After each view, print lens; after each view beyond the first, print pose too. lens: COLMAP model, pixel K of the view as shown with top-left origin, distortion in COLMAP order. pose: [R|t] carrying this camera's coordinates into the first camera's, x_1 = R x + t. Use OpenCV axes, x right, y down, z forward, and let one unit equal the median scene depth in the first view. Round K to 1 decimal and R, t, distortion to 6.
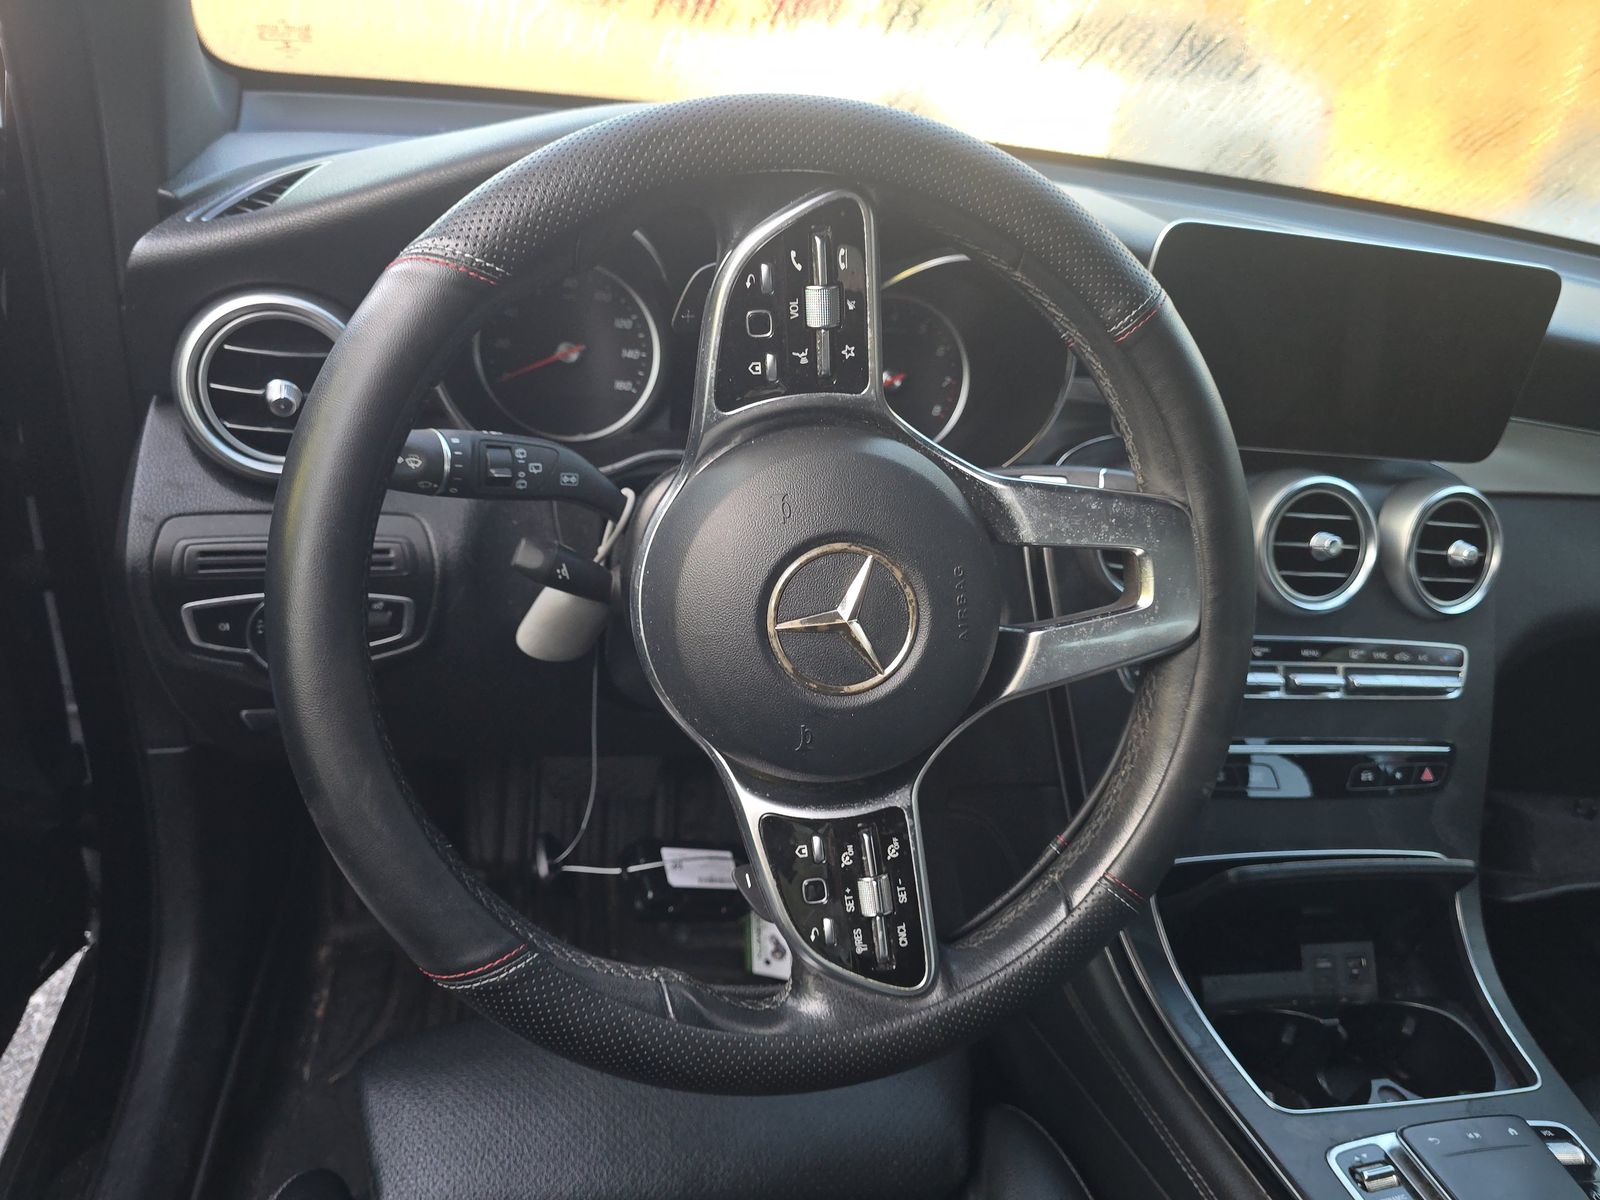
lens RADIAL K [[1115.7, 0, 788.2], [0, 1115.7, 603.9], [0, 0, 1]] dist [0.049305, -0.065531]
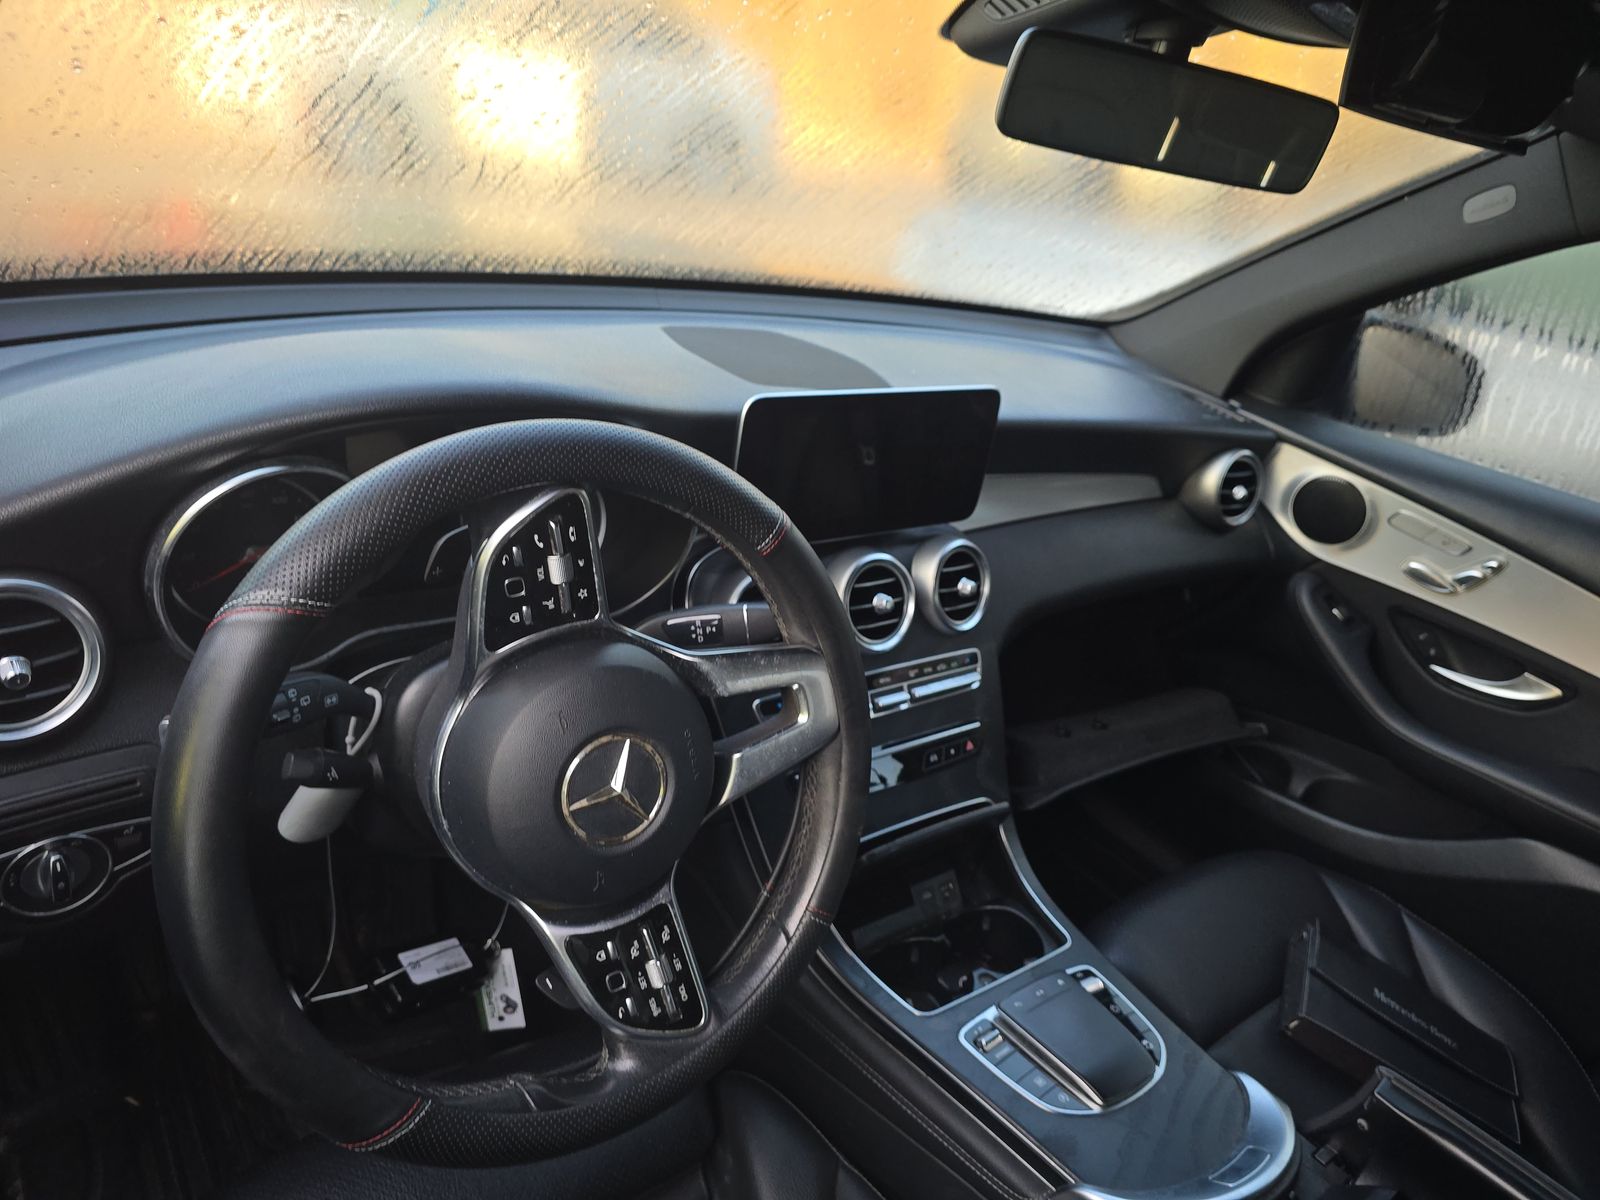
lens RADIAL K [[1115.7, 0, 788.2], [0, 1115.7, 603.9], [0, 0, 1]] dist [0.049305, -0.065531]
pose [[0.907456, -0.176317, 0.381362, -0.204901], [0.160844, 0.984324, 0.072357, -0.233969], [-0.388141, -0.004321, 0.921590, -0.293946]]
